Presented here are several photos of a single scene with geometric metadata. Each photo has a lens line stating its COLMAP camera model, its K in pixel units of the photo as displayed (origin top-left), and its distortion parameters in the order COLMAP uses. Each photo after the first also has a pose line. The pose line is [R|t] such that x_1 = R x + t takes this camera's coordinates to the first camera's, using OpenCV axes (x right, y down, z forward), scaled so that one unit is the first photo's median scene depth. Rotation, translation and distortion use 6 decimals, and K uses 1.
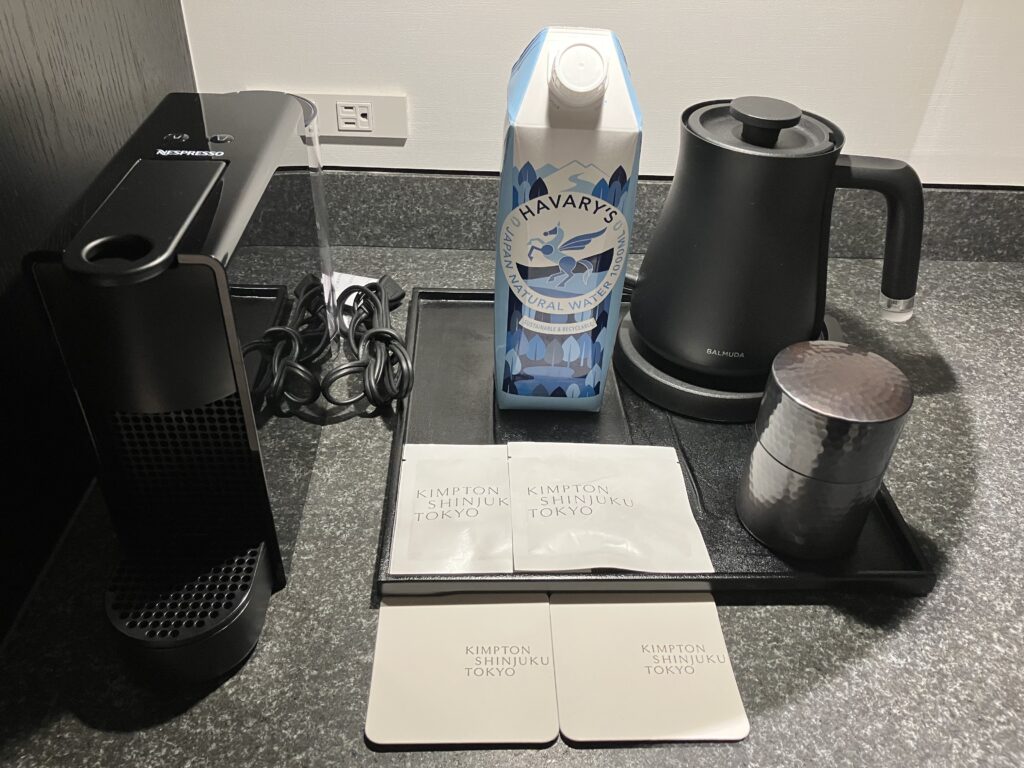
lens RADIAL K [[849.7, 0, 528.7], [0, 849.7, 388.8], [0, 0, 1]] dist [0.006665, -0.005608]
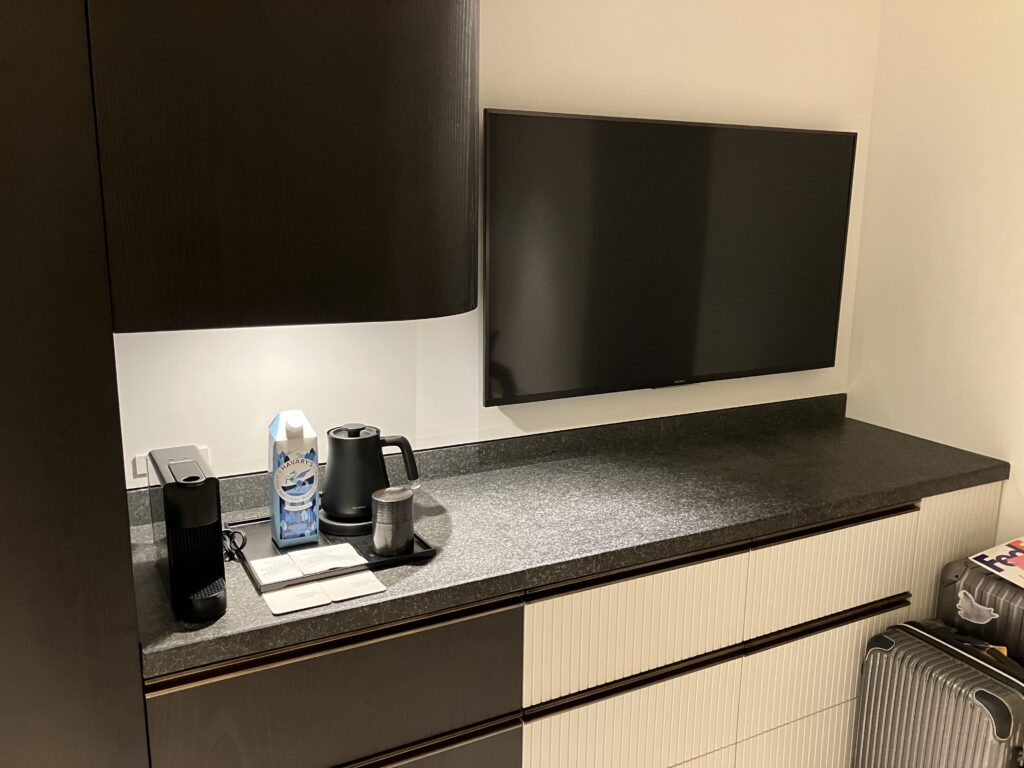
lens RADIAL K [[849.7, 0, 528.7], [0, 849.7, 388.8], [0, 0, 1]] dist [0.006665, -0.005608]
pose [[0.894844, -0.121050, 0.429653, -0.470844], [0.284235, 0.896690, -0.339348, 0.788369], [-0.344188, 0.425786, 0.836804, -1.887976]]
